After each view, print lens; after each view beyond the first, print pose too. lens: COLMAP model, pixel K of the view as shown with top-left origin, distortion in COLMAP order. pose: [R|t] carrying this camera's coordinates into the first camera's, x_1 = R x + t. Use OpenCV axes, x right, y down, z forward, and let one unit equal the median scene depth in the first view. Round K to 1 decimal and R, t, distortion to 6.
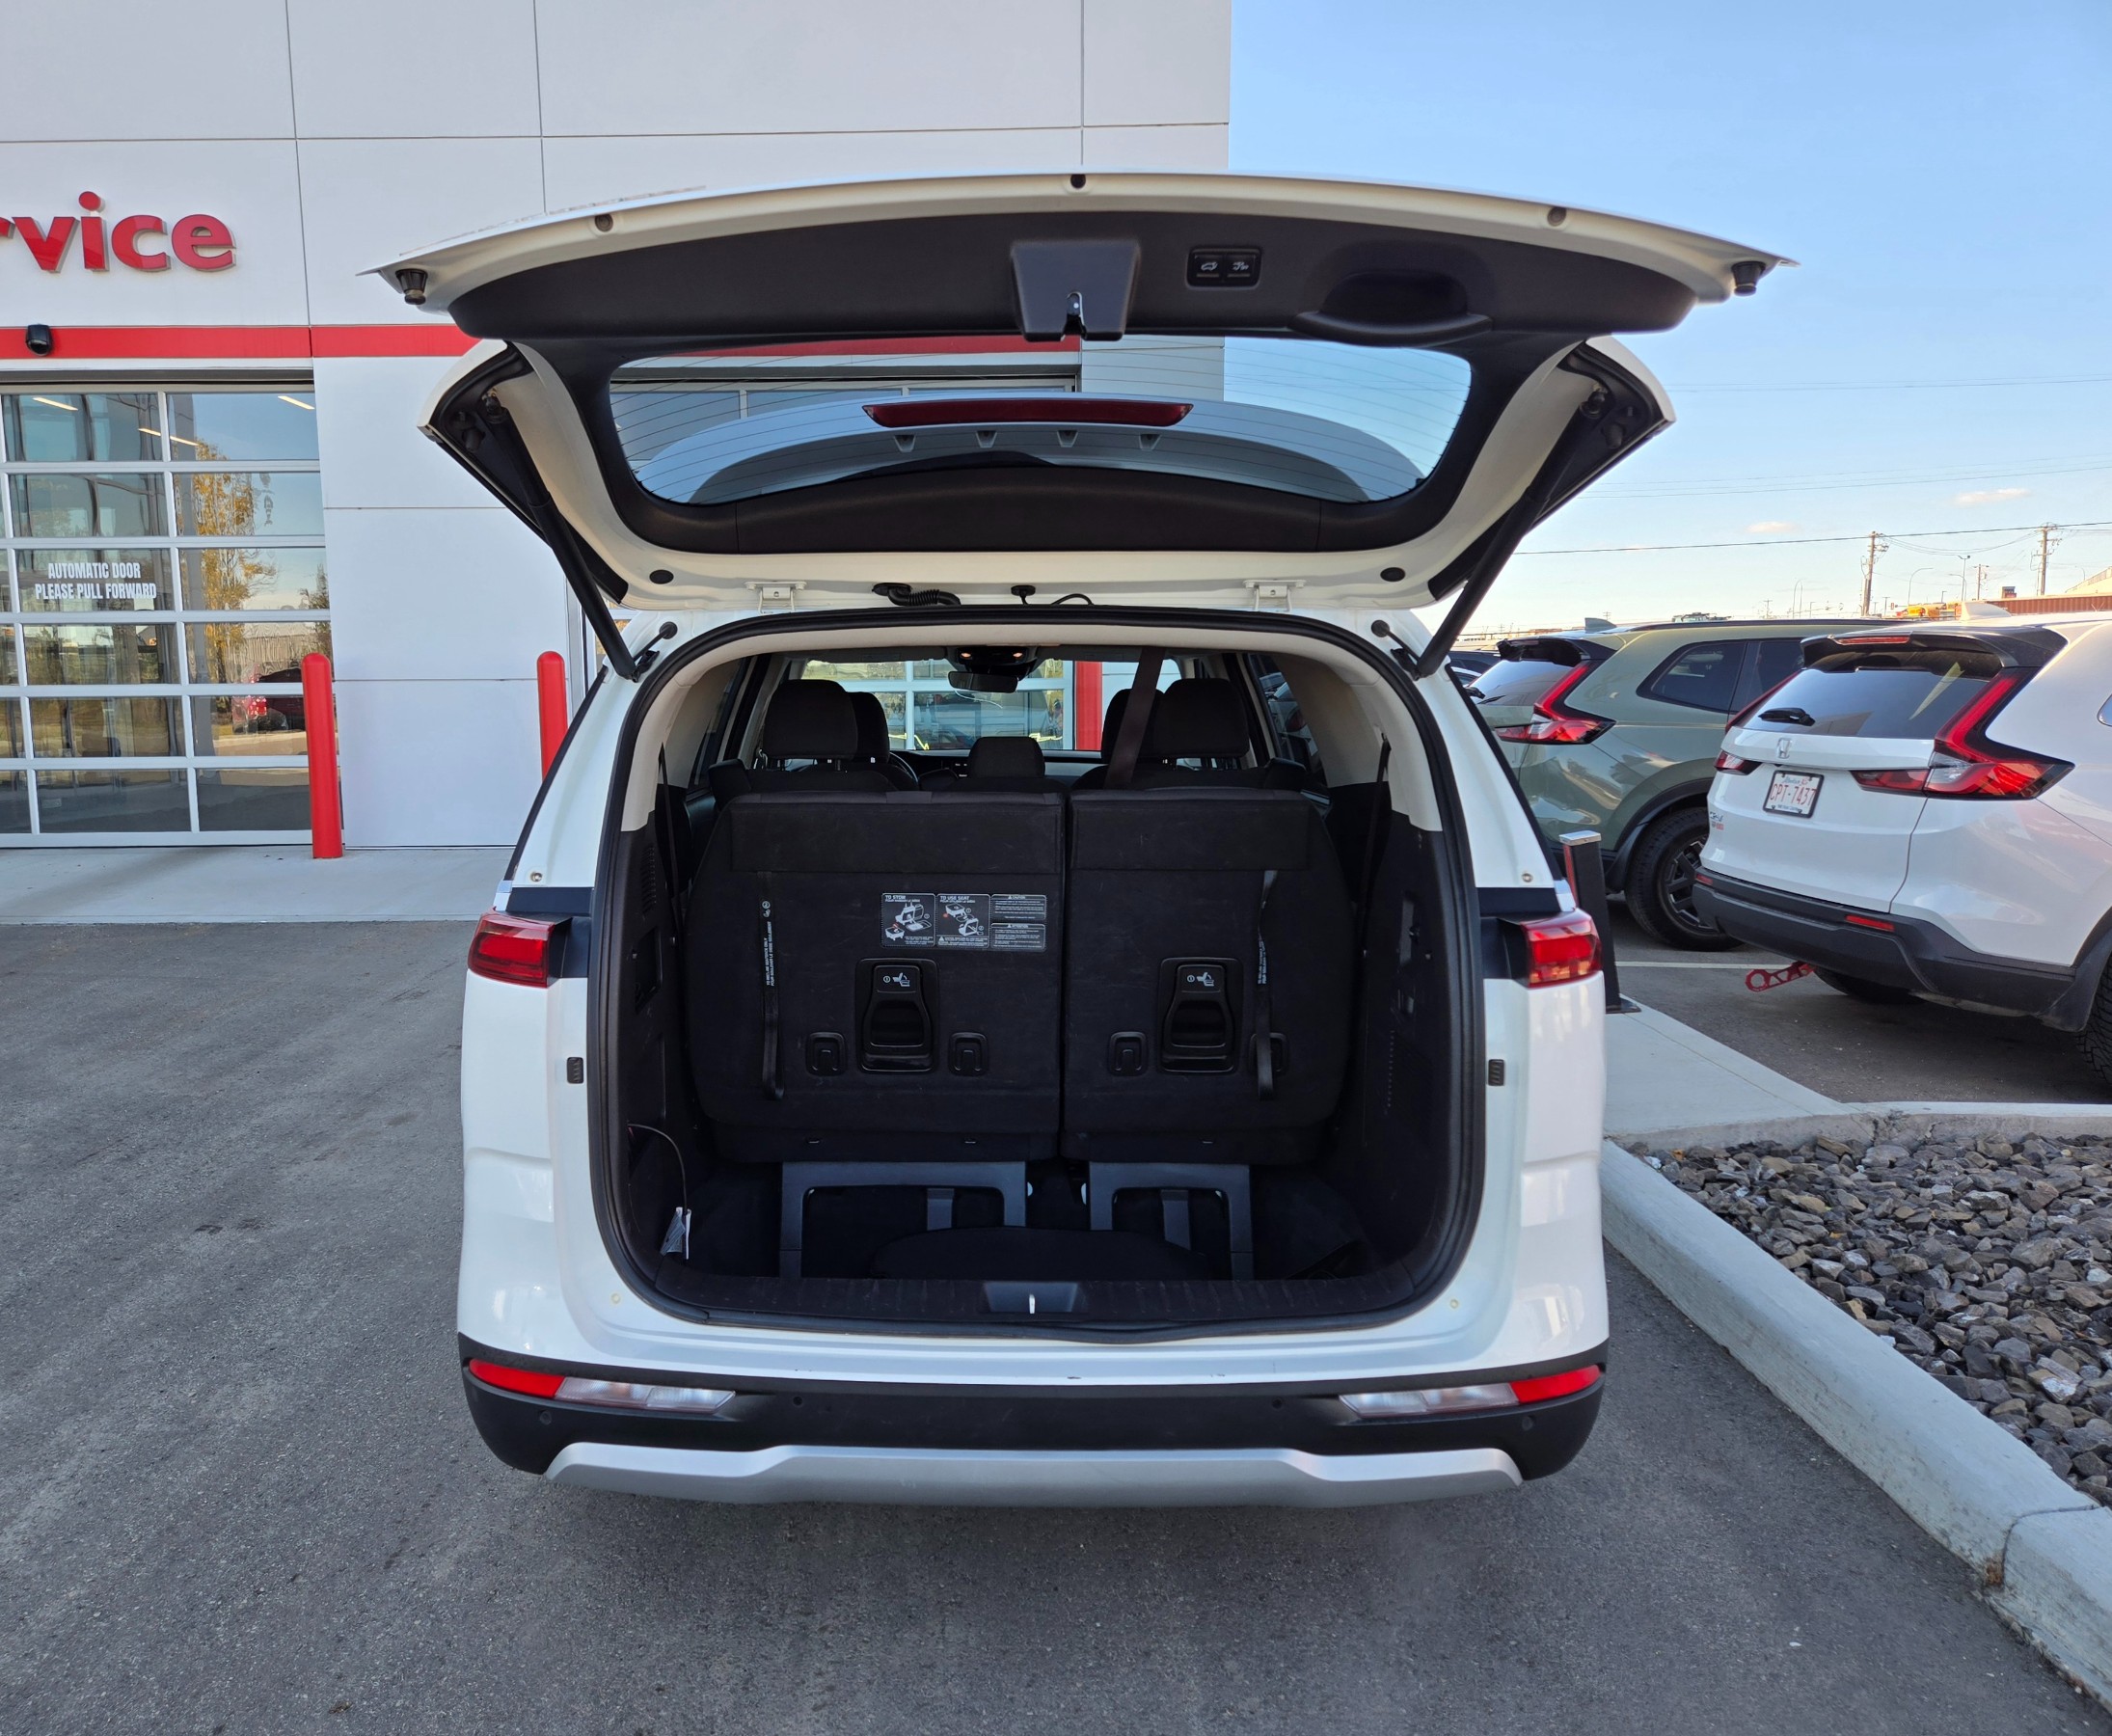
lens RADIAL K [[1656.7, 0, 928.5], [0, 1656.7, 863.4], [0, 0, 1]] dist [0.039820, -0.001282]
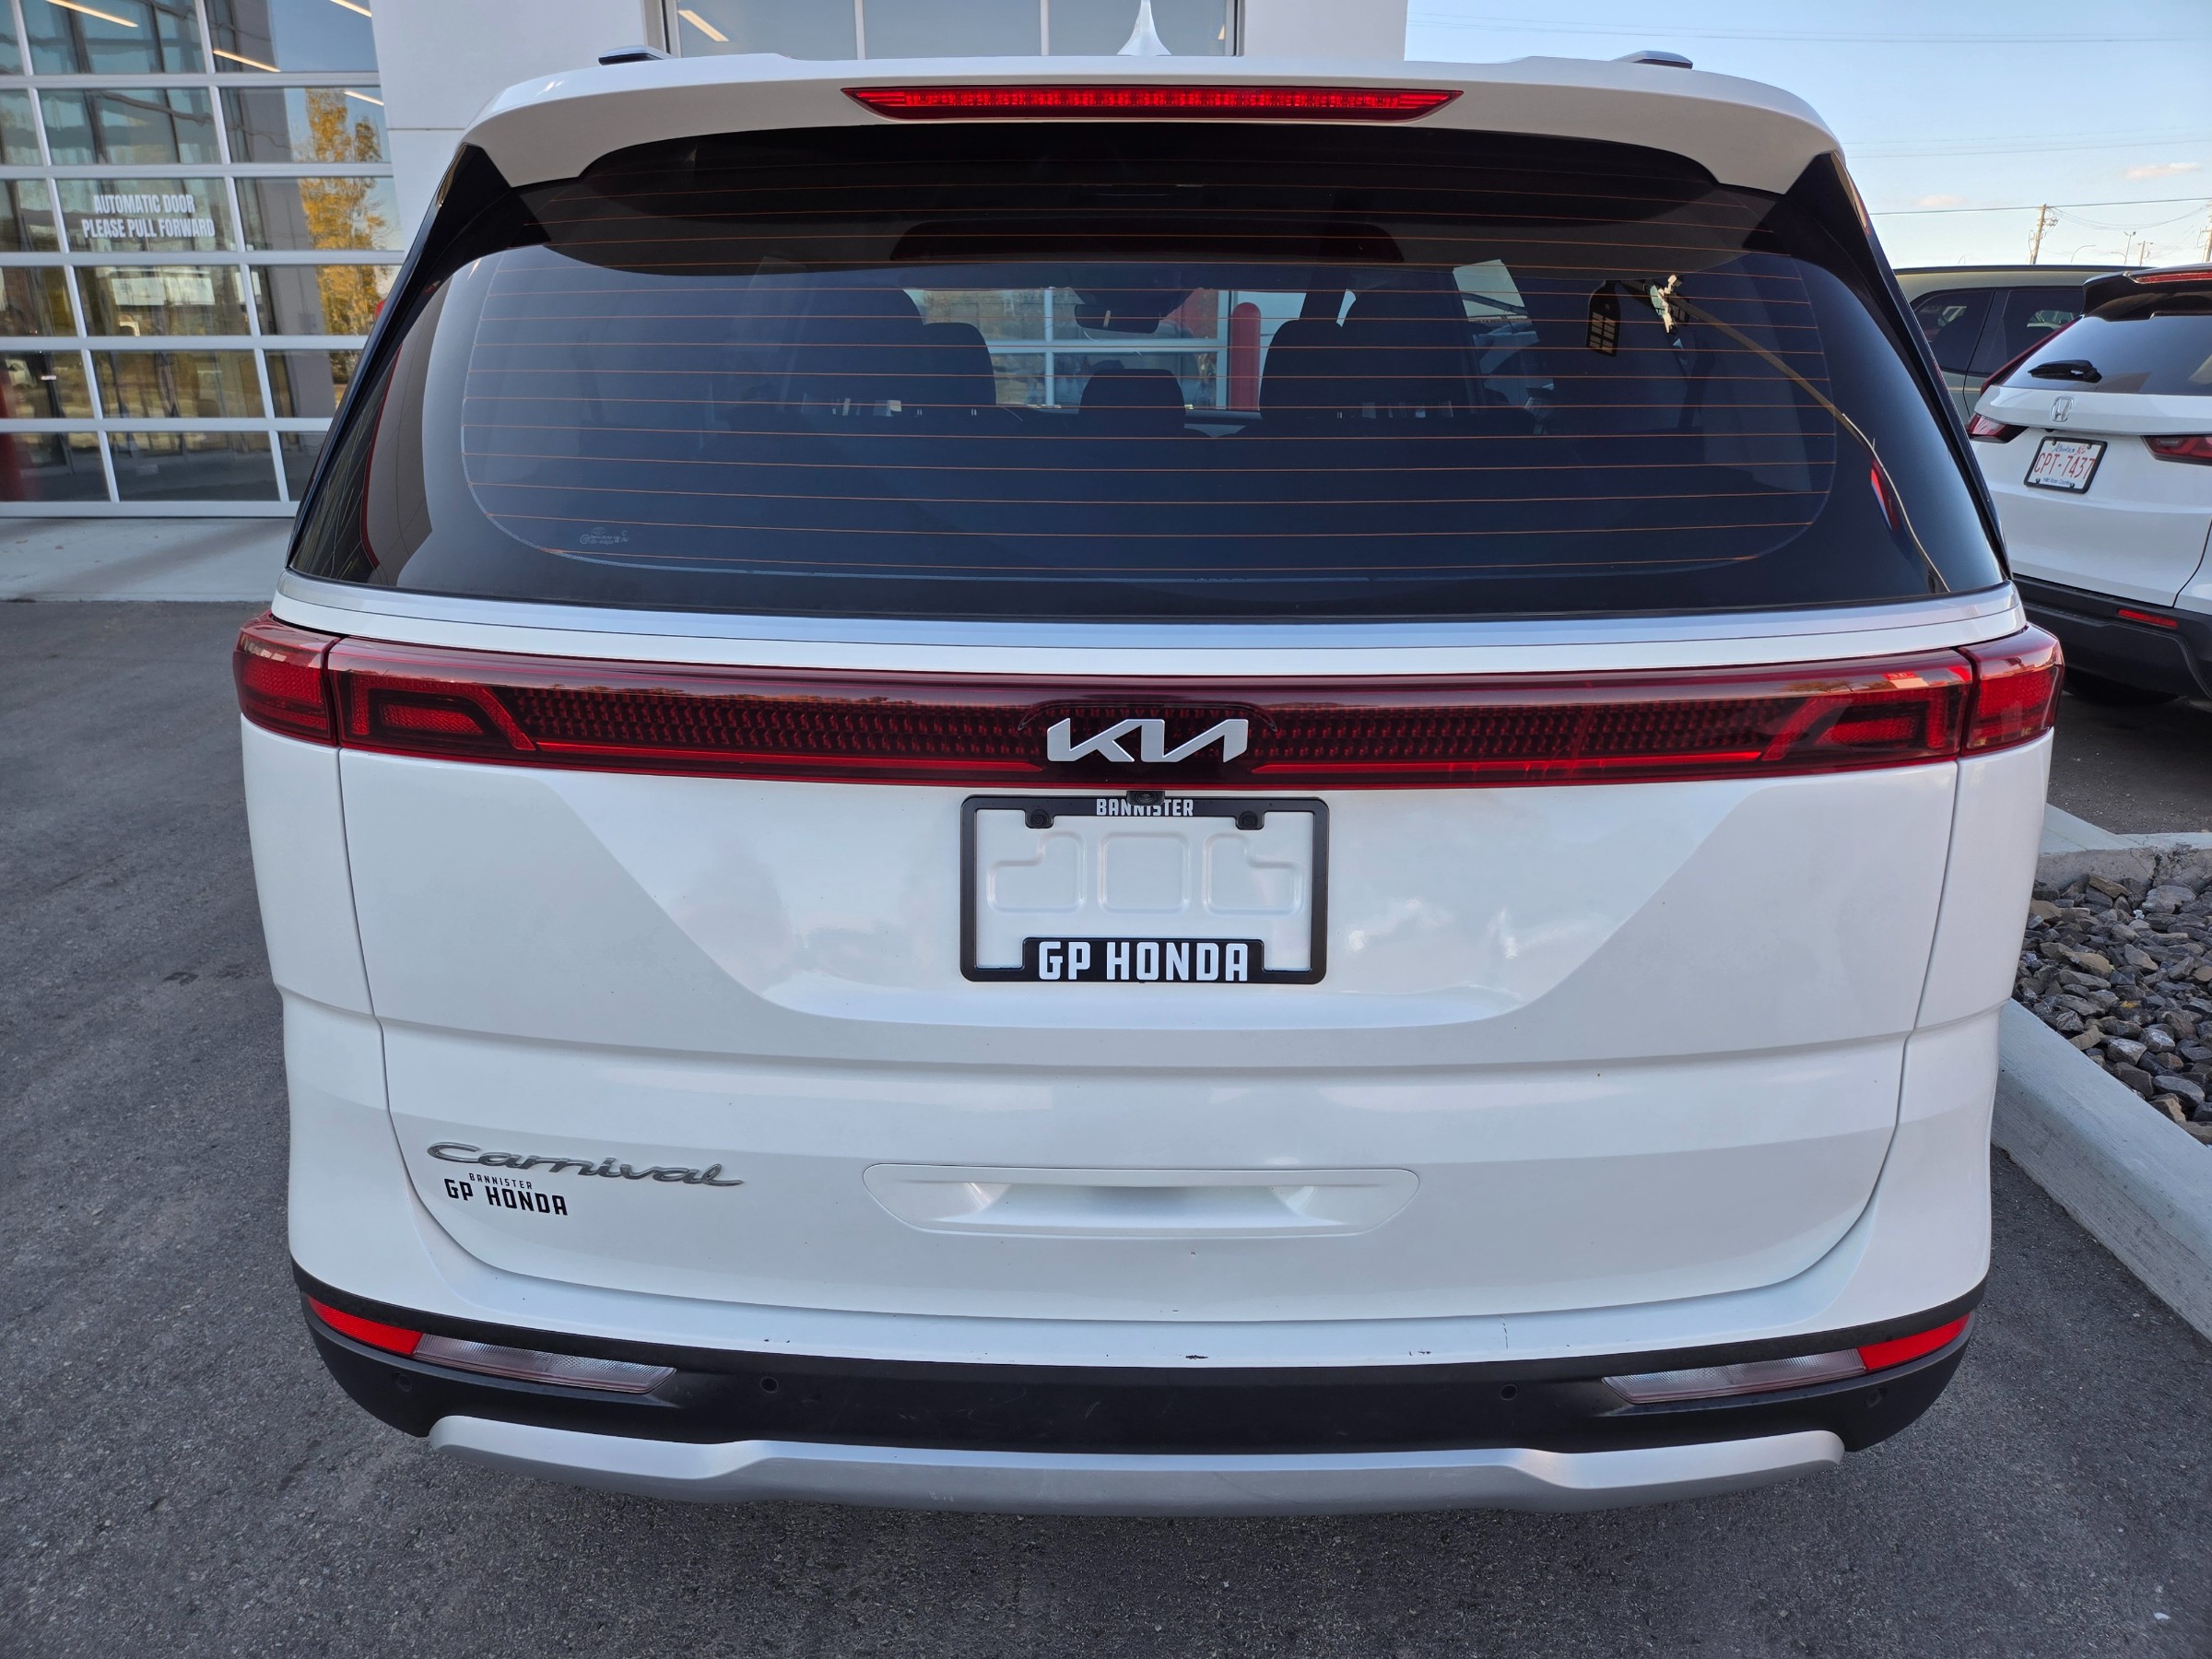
lens RADIAL K [[1466.8, 0, 1097.9], [0, 1466.8, 805.7], [0, 0, 1]] dist [0.033951, -0.022027]
pose [[0.999977, 0.006216, 0.002752, 0.029992], [-0.006604, 0.984282, 0.176479, -0.000819], [-0.001612, -0.176493, 0.984301, 0.306421]]
